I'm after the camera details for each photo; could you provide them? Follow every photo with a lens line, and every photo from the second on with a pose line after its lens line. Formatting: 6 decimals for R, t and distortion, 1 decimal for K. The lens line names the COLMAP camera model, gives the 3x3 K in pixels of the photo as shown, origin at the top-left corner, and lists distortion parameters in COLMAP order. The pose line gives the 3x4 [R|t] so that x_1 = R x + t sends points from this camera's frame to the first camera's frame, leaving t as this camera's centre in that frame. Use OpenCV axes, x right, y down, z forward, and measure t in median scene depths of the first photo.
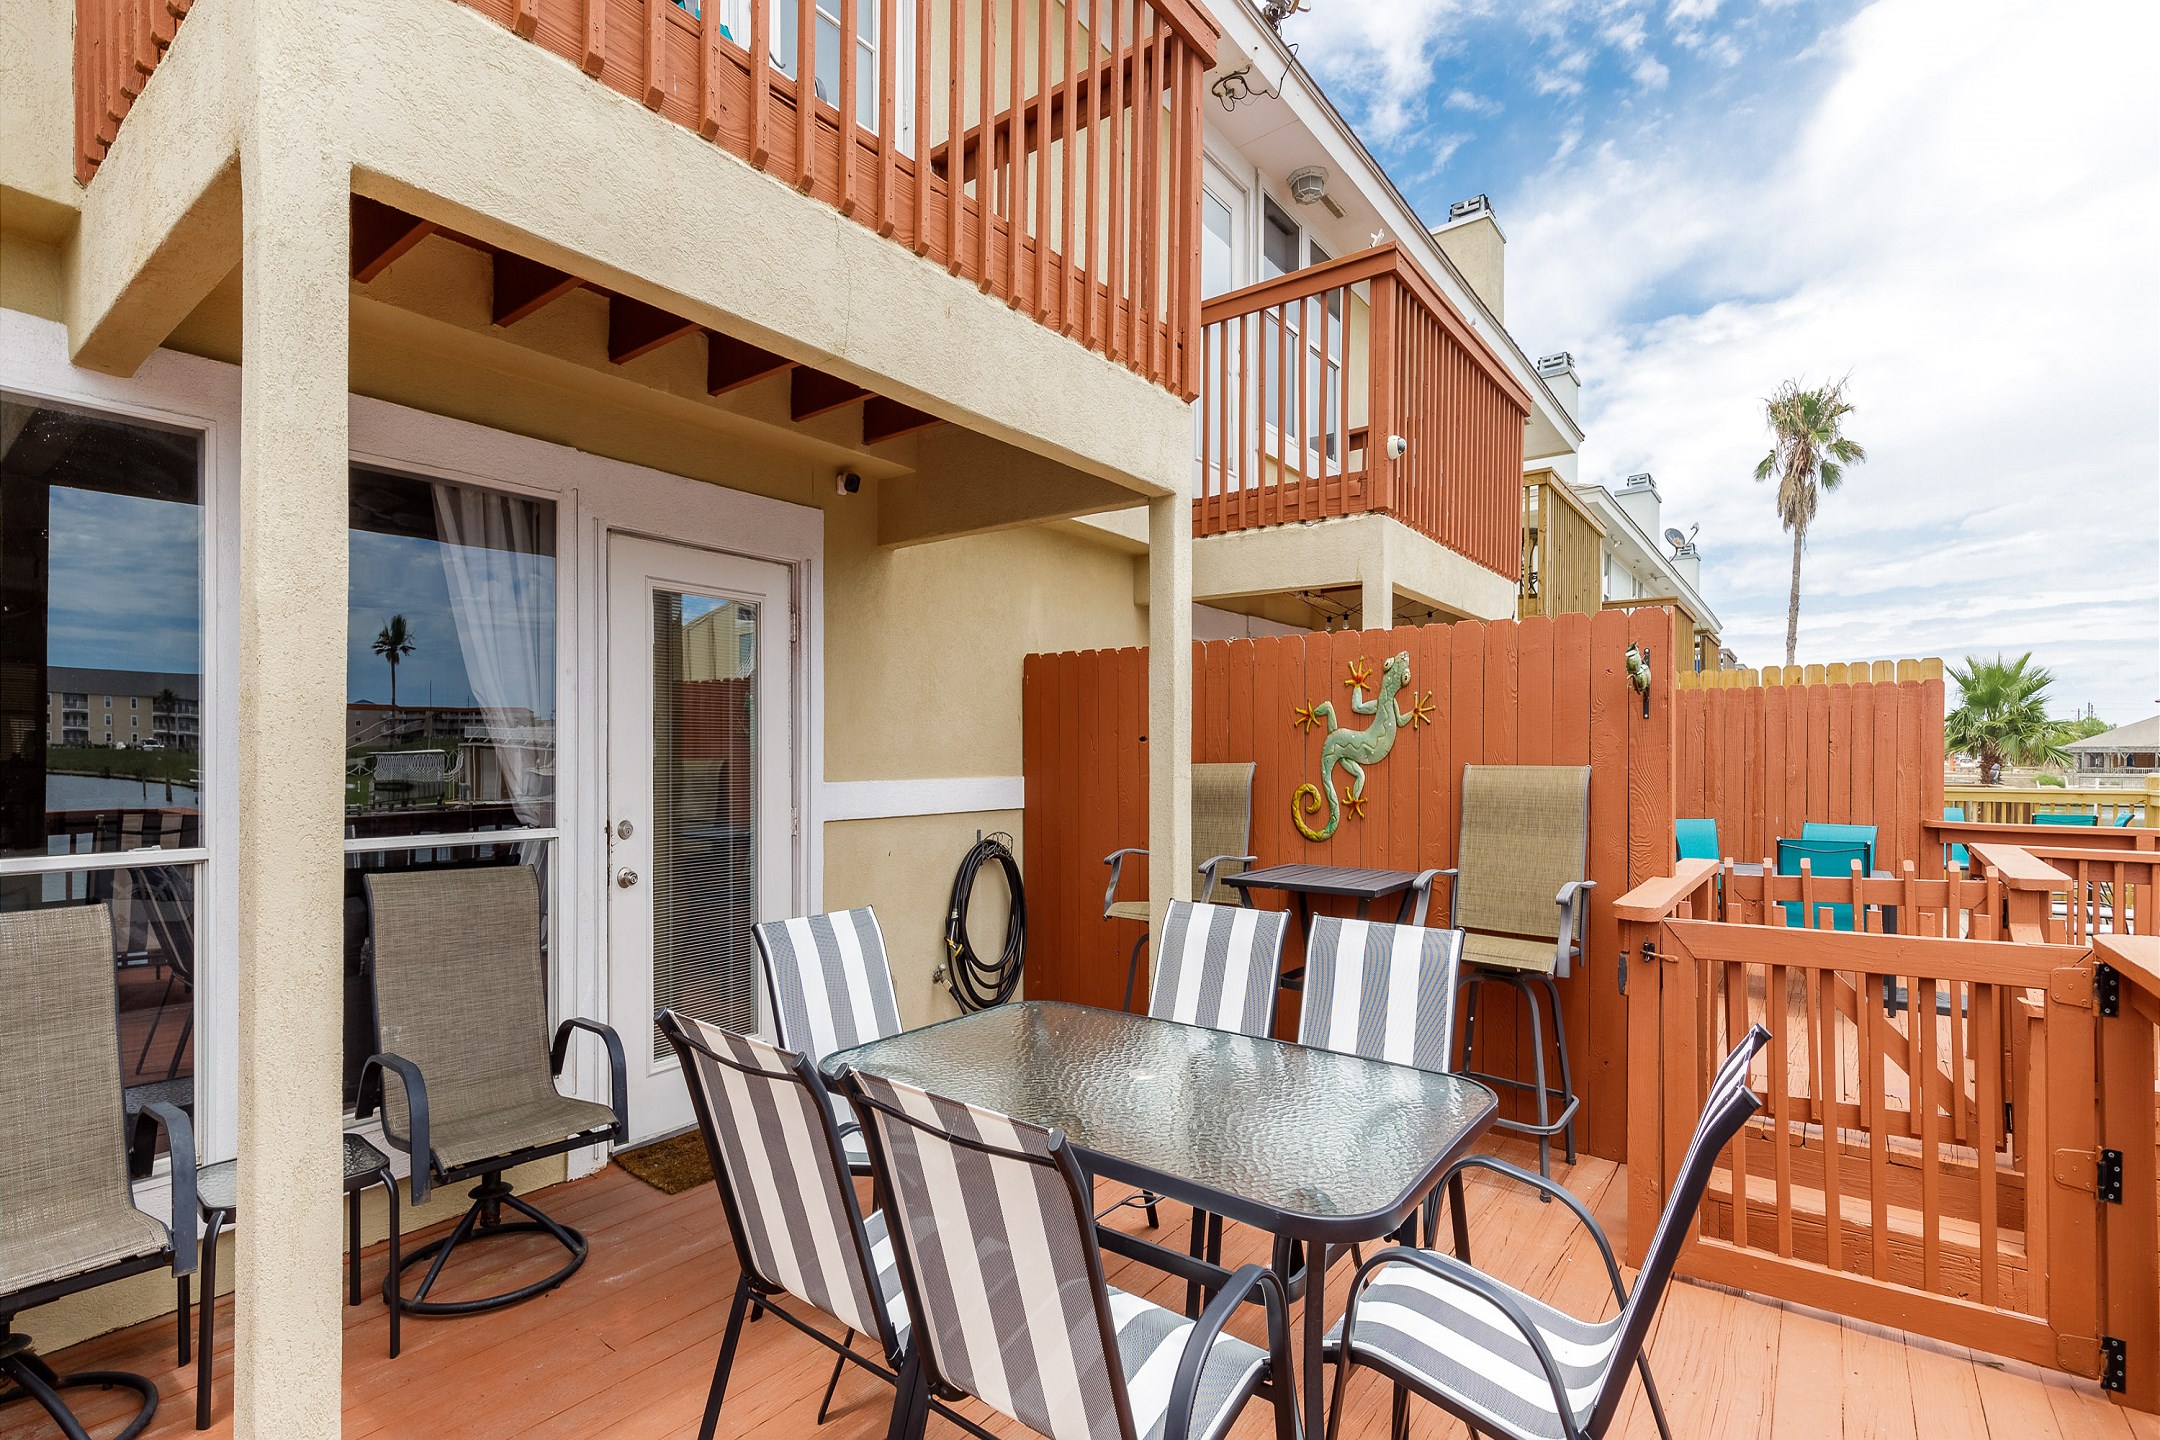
lens RADIAL K [[1009.0, 0, 1032.5], [0, 1009.0, 771.4], [0, 0, 1]] dist [-0.002980, -0.003815]
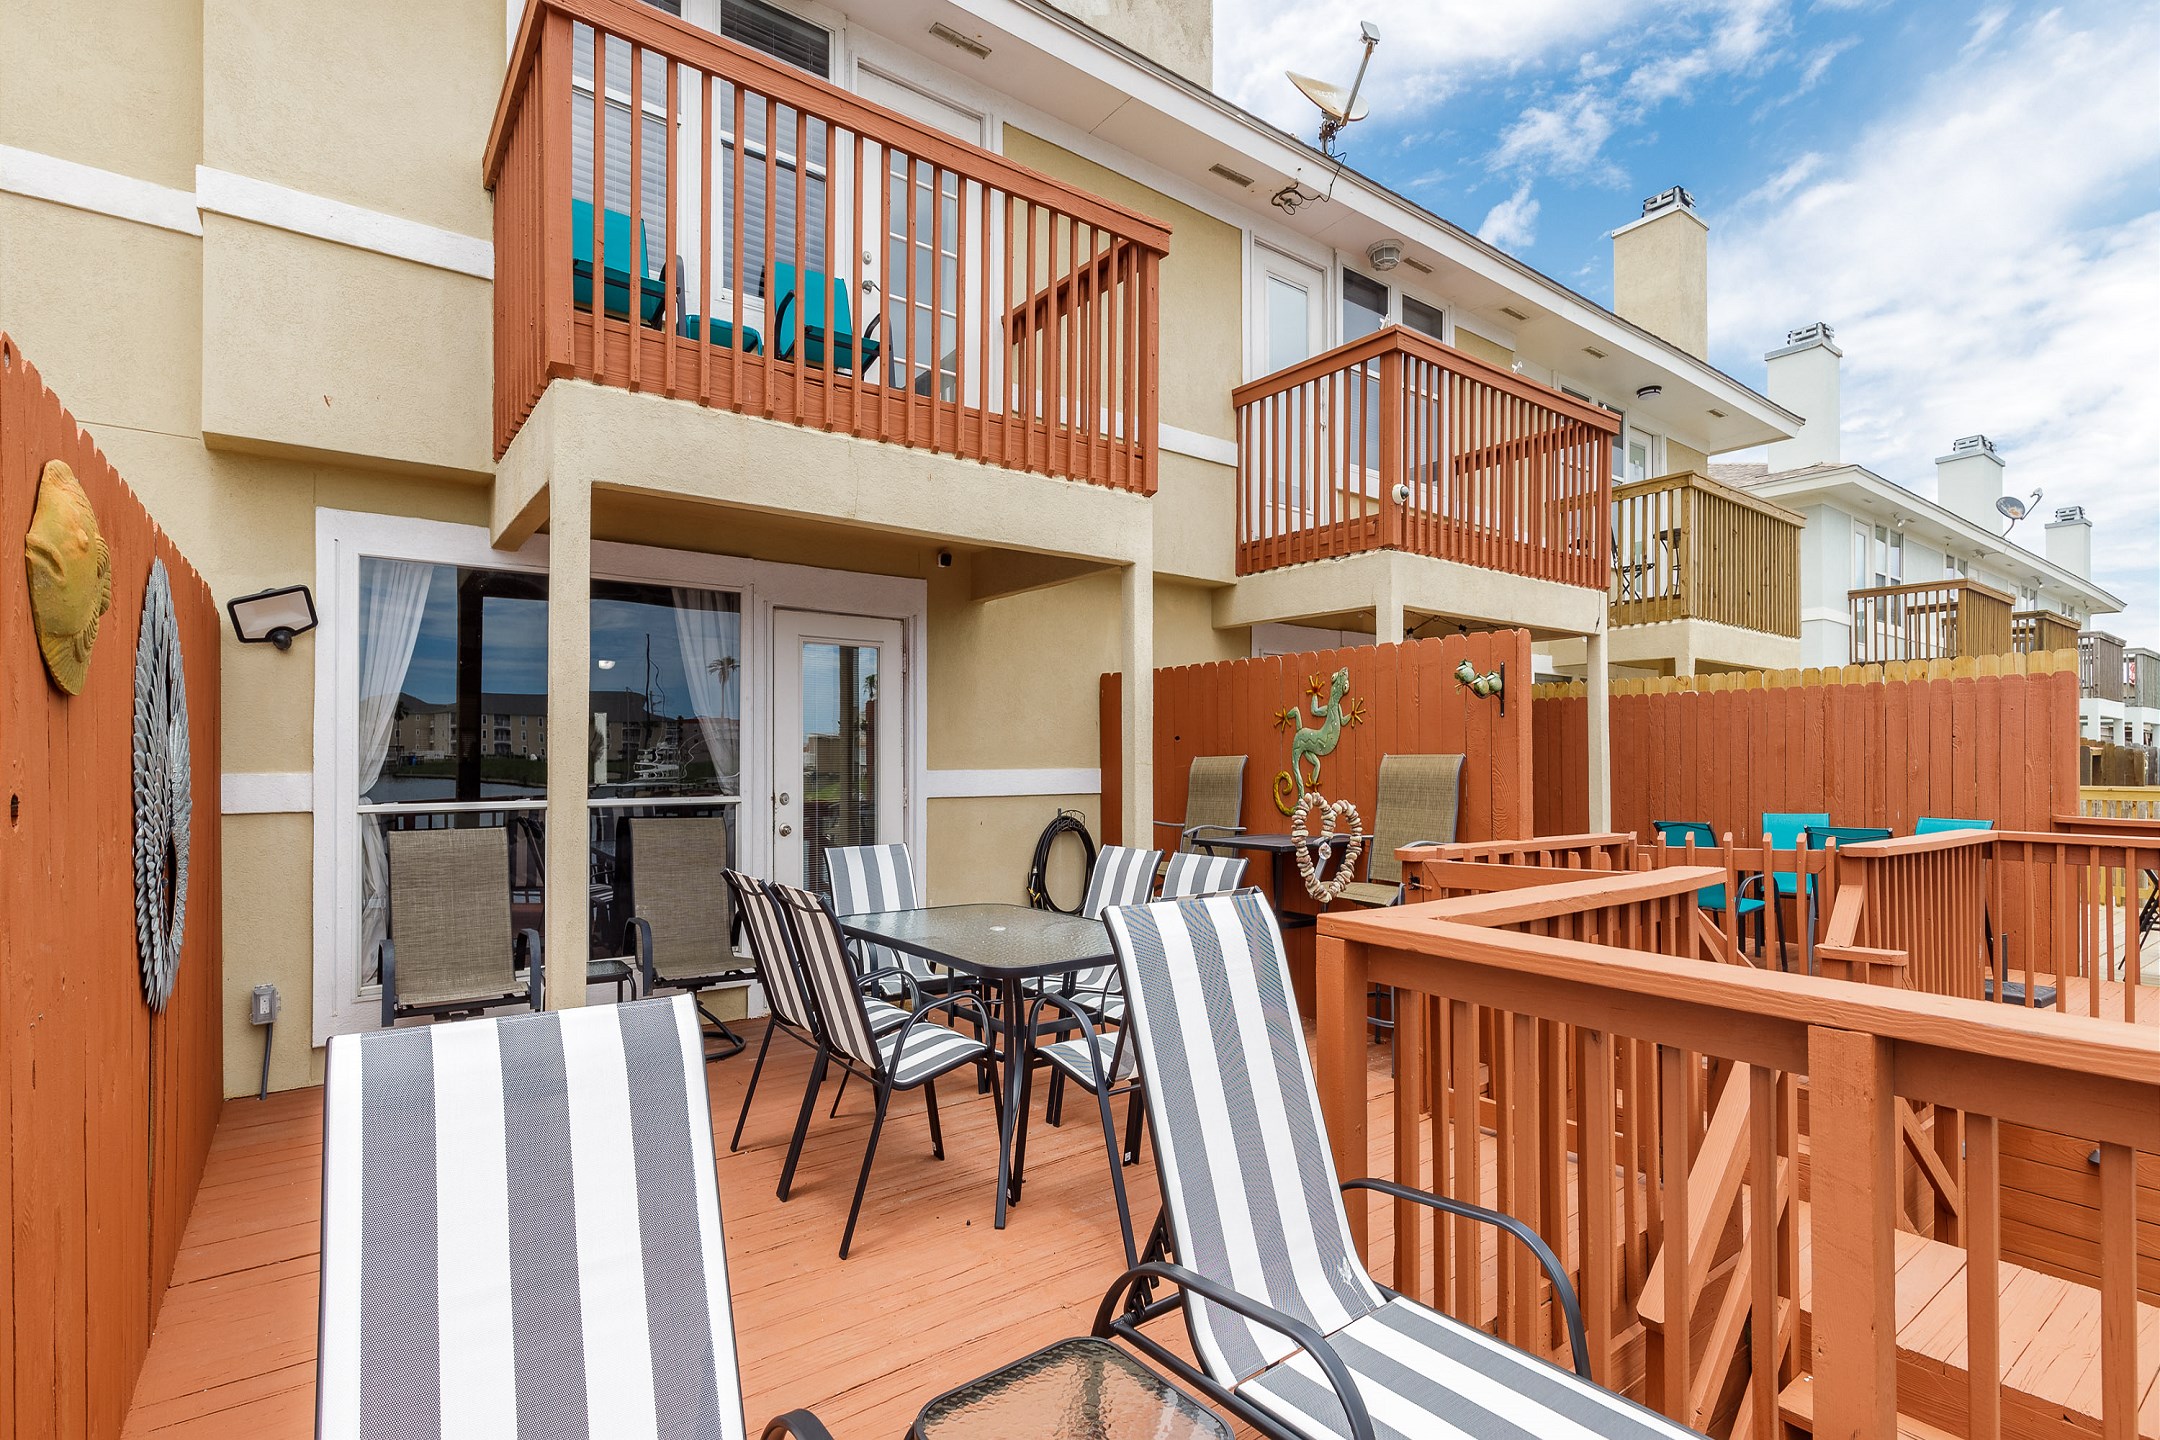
lens RADIAL K [[1009.0, 0, 1037.4], [0, 1009.0, 763.8], [0, 0, 1]] dist [-0.002980, -0.003815]
pose [[0.962312, -0.003472, -0.271927, 0.287588], [-0.000856, 0.999875, -0.015795, 0.021102], [0.271947, 0.015433, 0.962188, -0.287019]]
